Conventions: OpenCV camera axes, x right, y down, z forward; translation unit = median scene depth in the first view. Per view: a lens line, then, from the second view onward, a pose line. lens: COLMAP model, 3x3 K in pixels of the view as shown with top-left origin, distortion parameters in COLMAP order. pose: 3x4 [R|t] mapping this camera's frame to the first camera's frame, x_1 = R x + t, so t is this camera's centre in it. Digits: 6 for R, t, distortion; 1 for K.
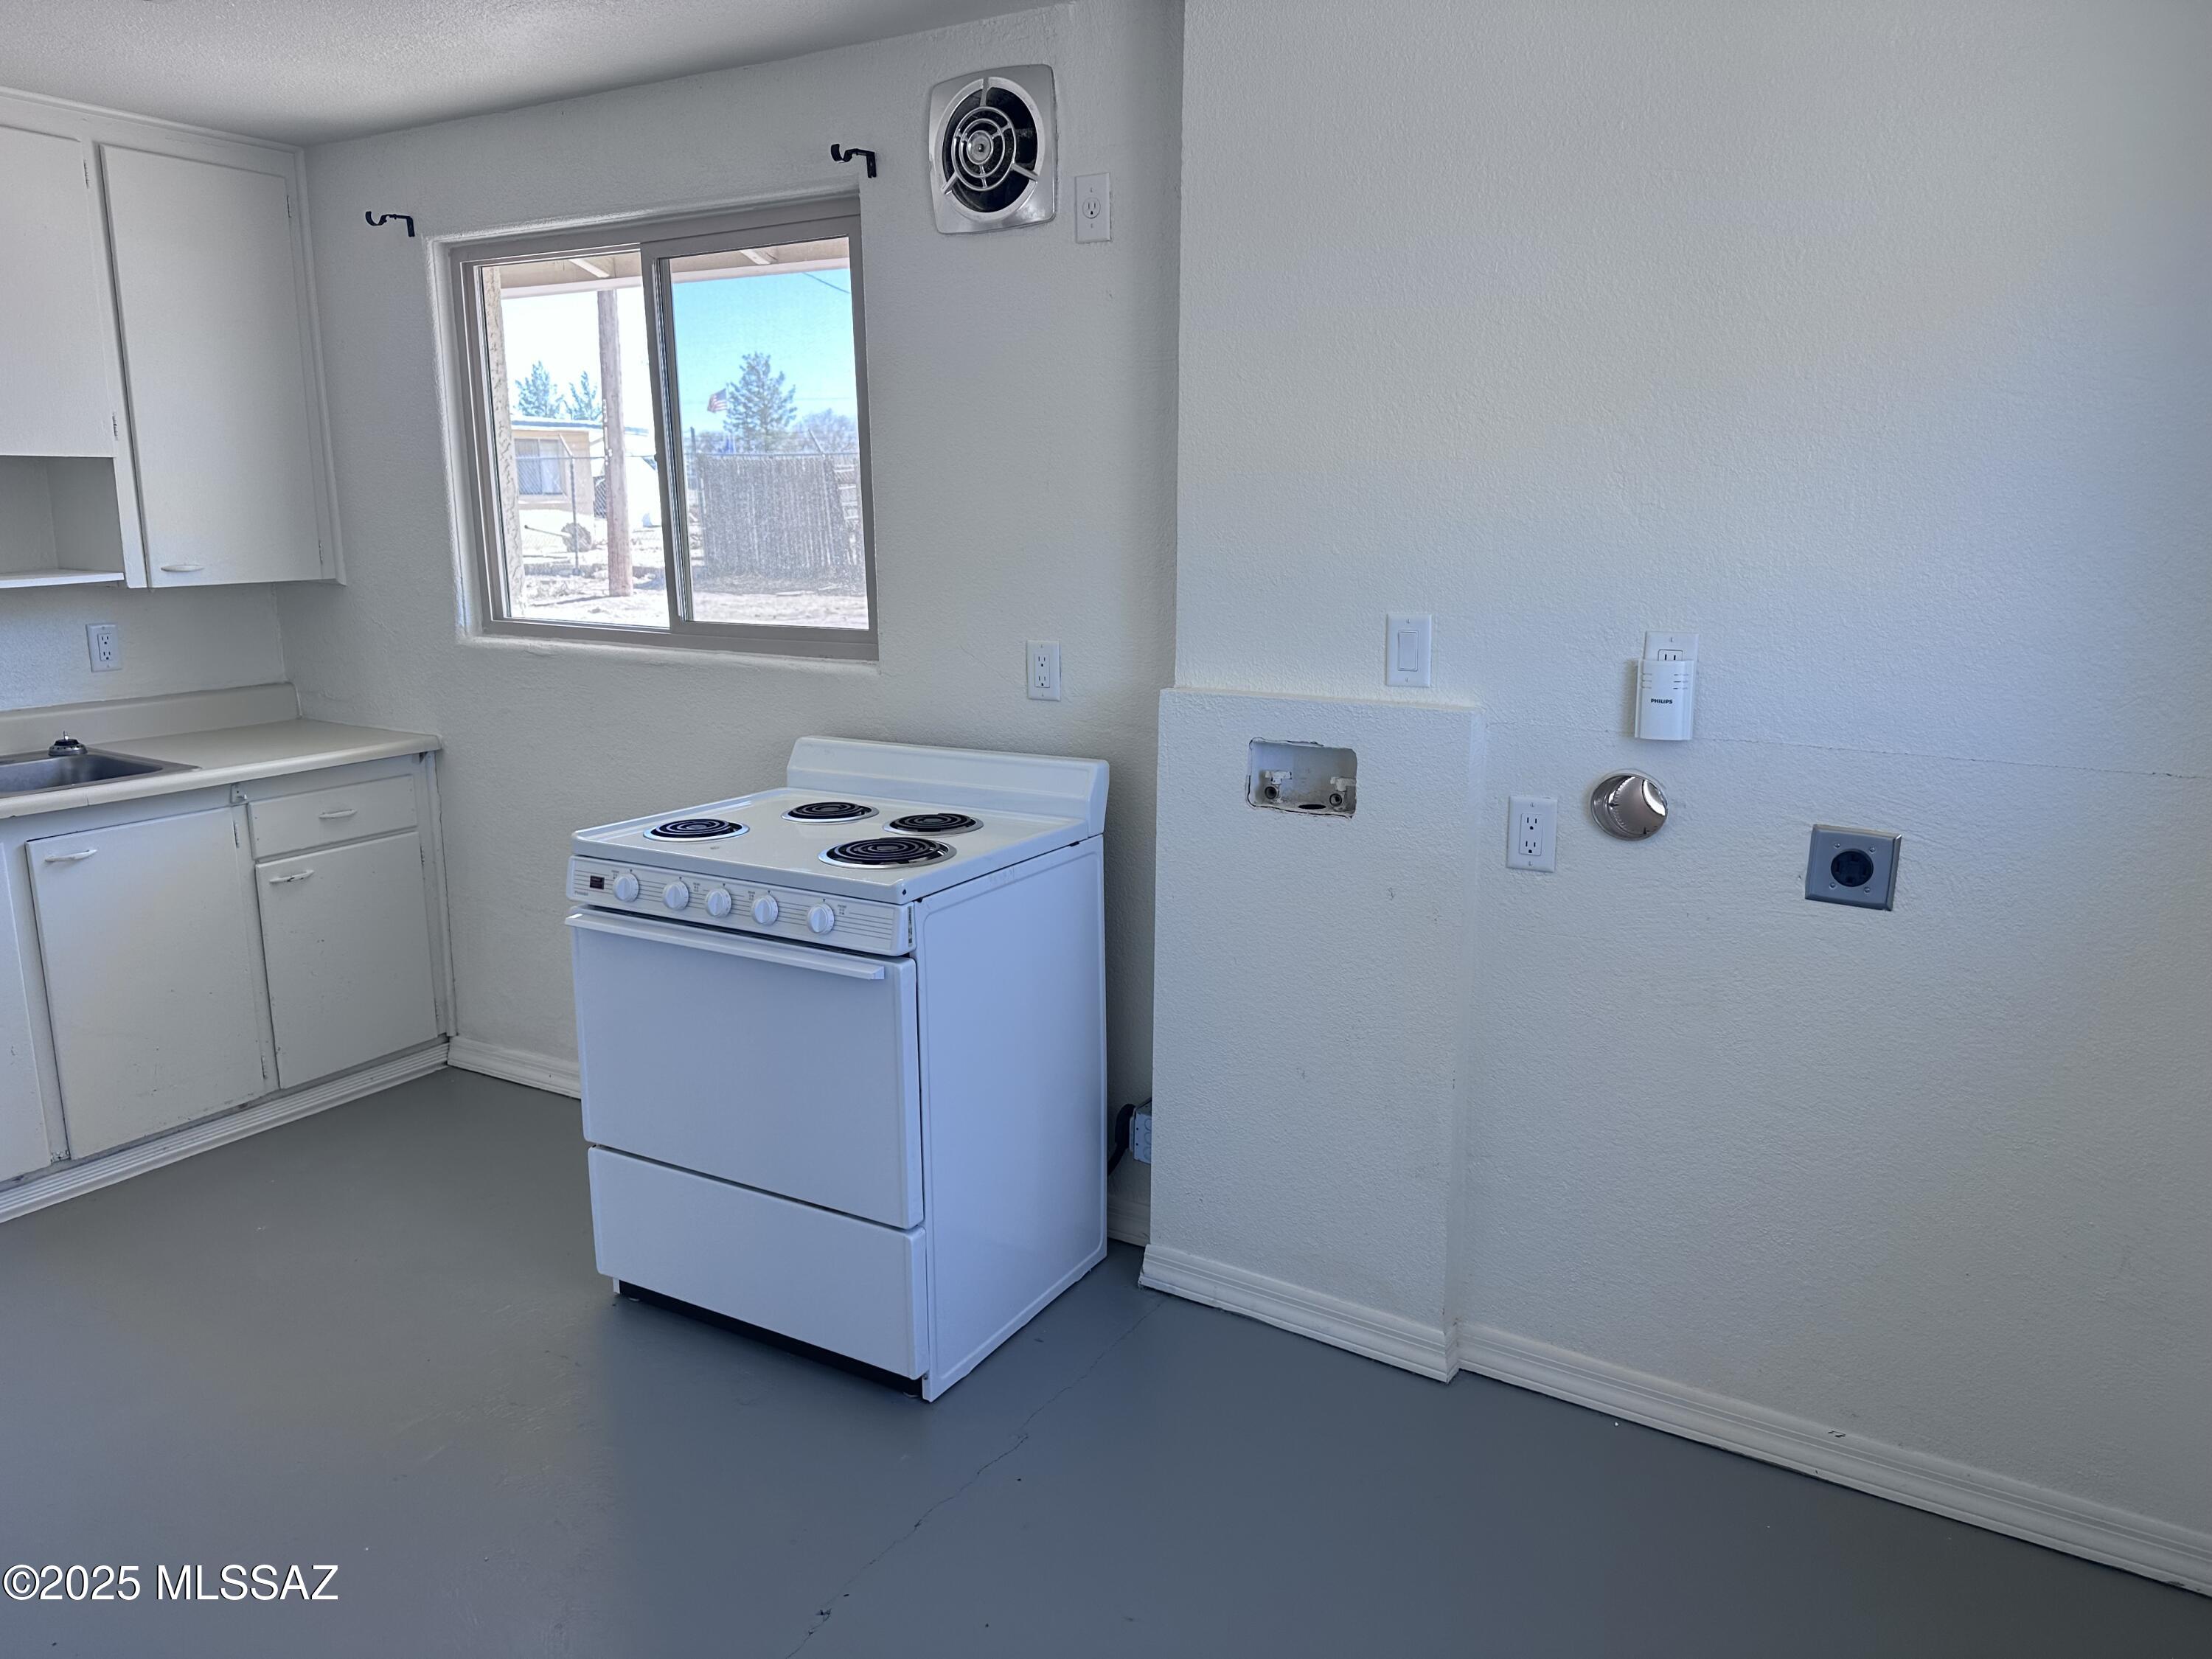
lens RADIAL K [[1560.7, 0, 1111.0], [0, 1560.7, 832.3], [0, 0, 1]] dist [0.026567, -0.045562]
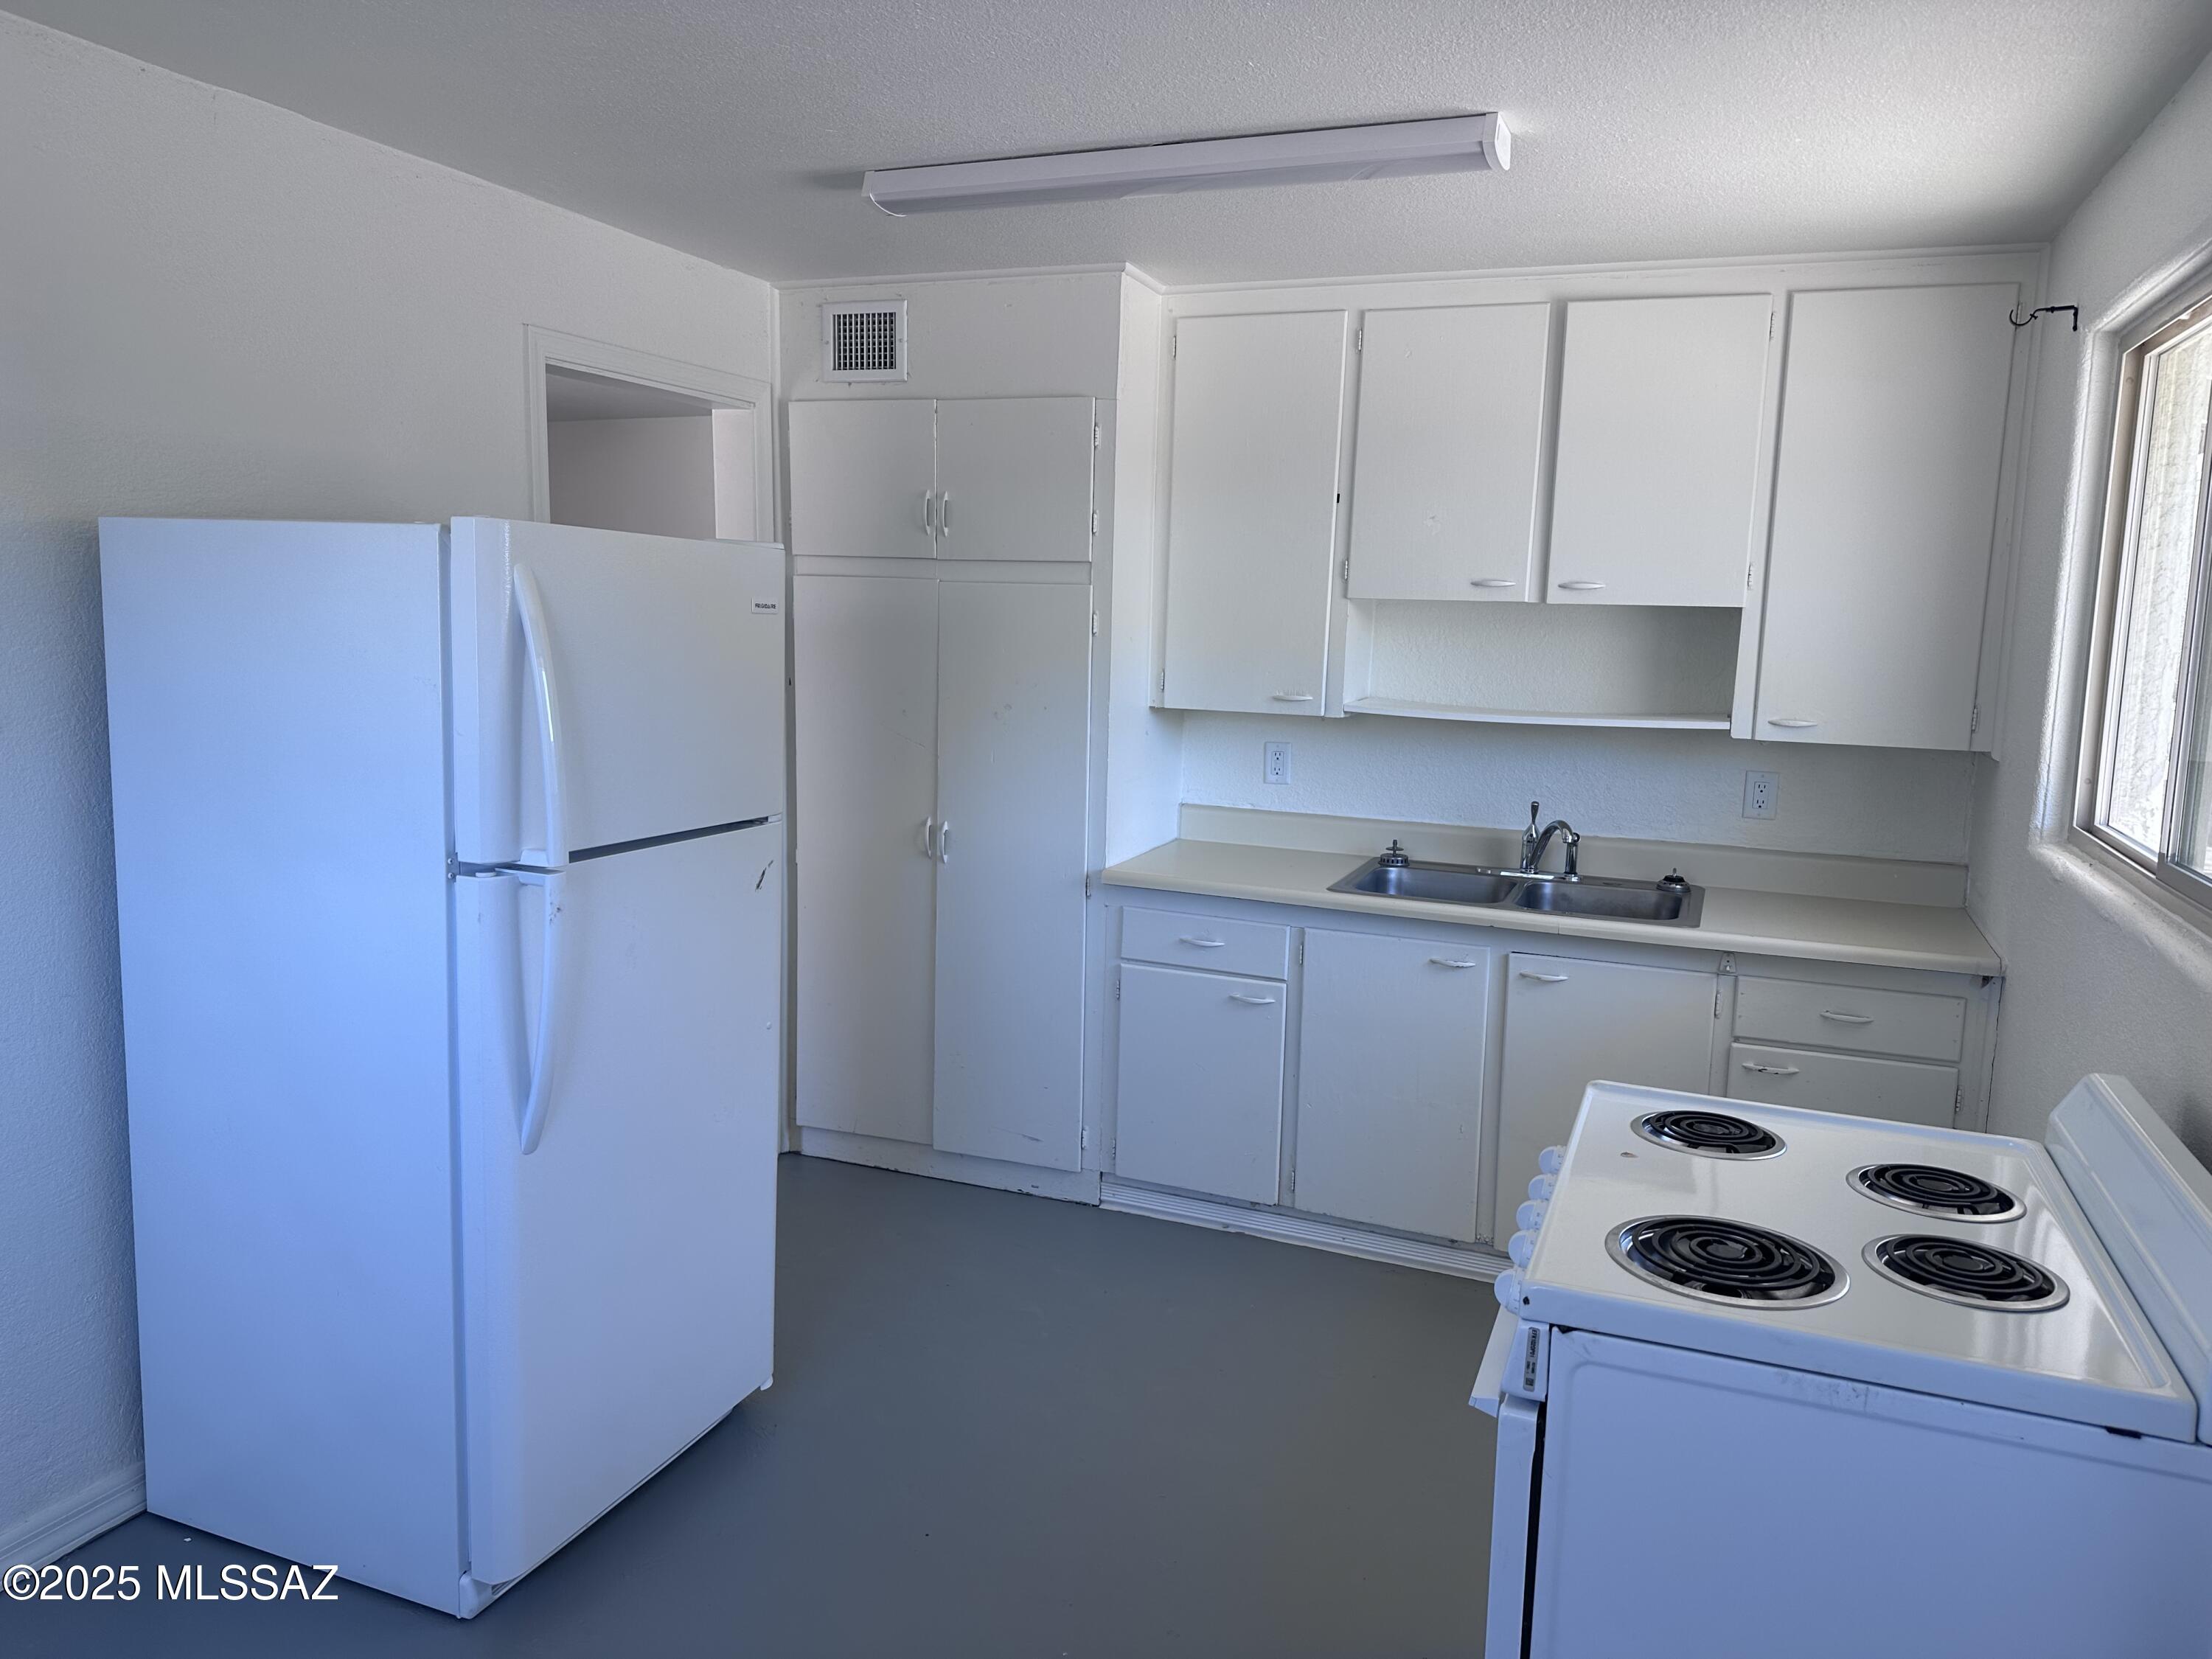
lens RADIAL K [[1560.7, 0, 1109.7], [0, 1560.7, 826.7], [0, 0, 1]] dist [0.026567, -0.045562]
pose [[0.131211, 0.141628, -0.981186, 0.291676], [-0.231433, 0.966770, 0.108598, -0.117399], [0.963962, 0.212830, 0.159629, 0.474156]]
